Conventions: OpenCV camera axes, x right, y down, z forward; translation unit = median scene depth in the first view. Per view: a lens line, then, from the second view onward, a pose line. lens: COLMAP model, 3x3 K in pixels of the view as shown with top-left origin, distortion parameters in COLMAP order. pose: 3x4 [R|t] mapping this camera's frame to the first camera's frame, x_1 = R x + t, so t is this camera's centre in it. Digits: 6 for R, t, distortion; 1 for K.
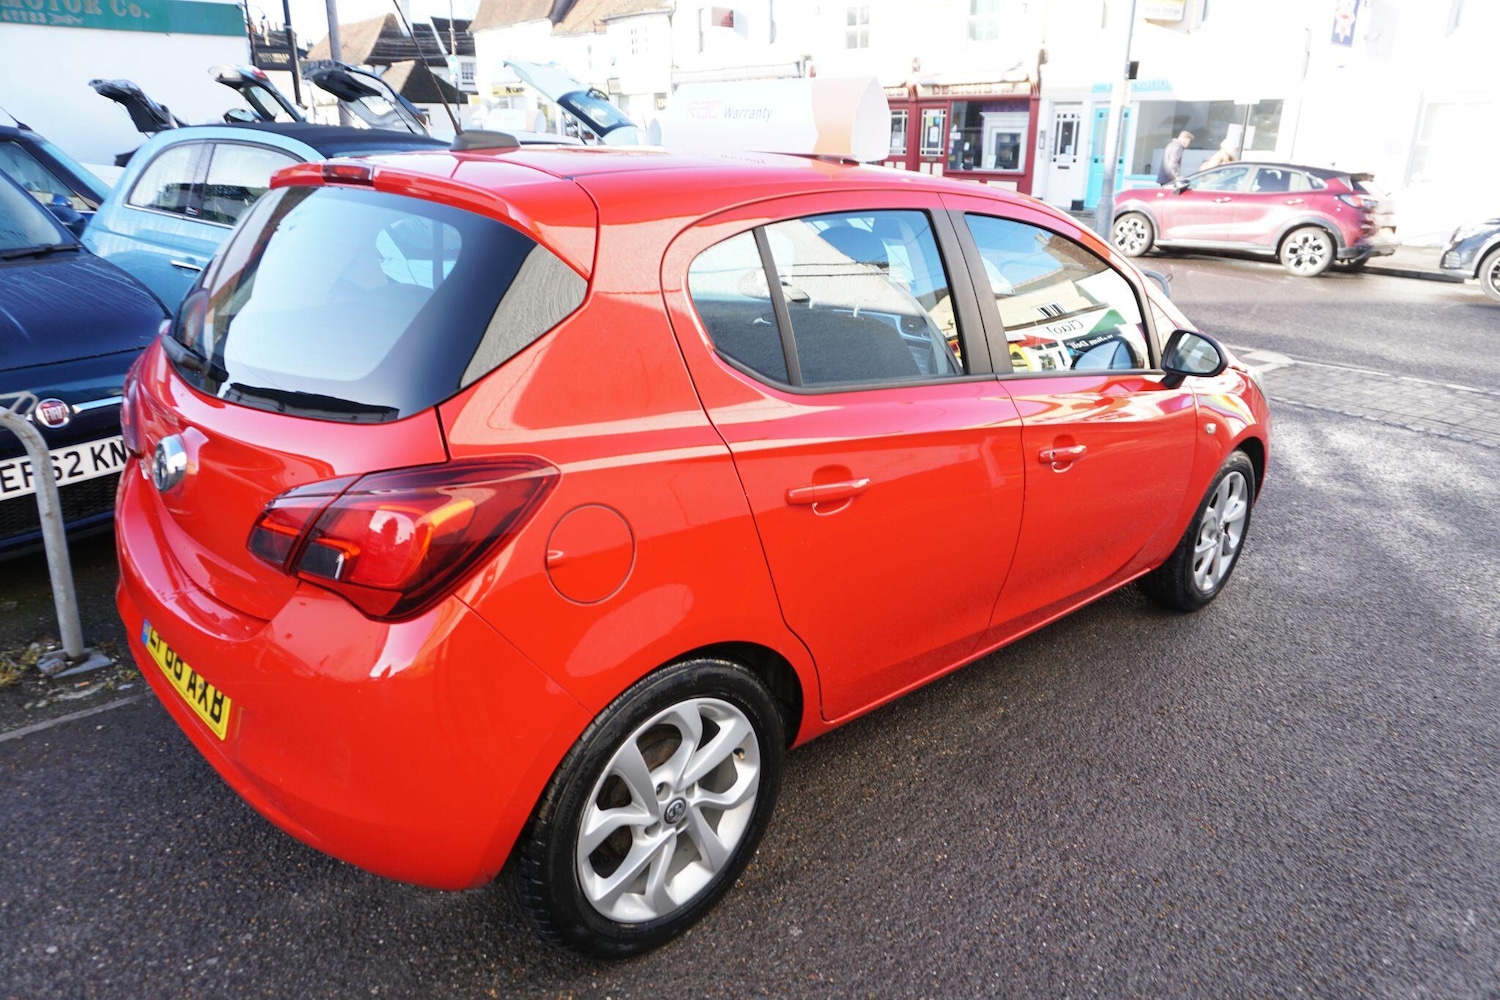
lens RADIAL K [[969.6, 0, 747.3], [0, 969.6, 468.3], [0, 0, 1]] dist [-0.050015, 0.037264]
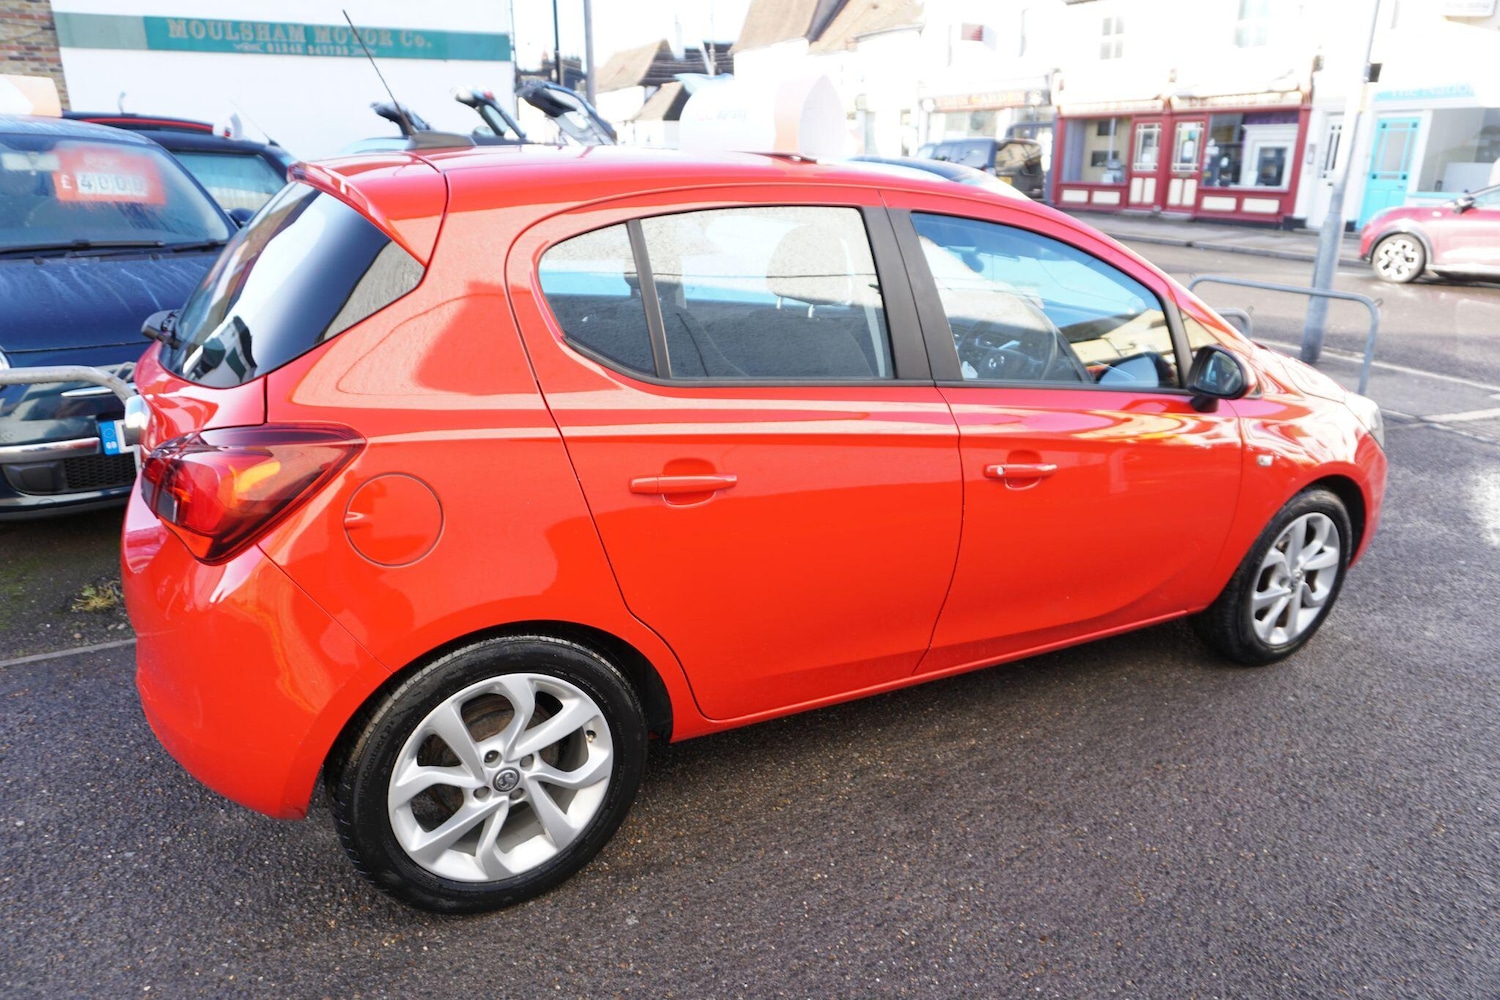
lens RADIAL K [[969.6, 0, 767.4], [0, 969.6, 474.8], [0, 0, 1]] dist [-0.050015, 0.037264]
pose [[0.971859, 0.068378, -0.225421, 0.217491], [-0.070626, 0.997501, -0.001917, 0.005571], [0.224727, 0.017784, 0.974259, 0.026108]]
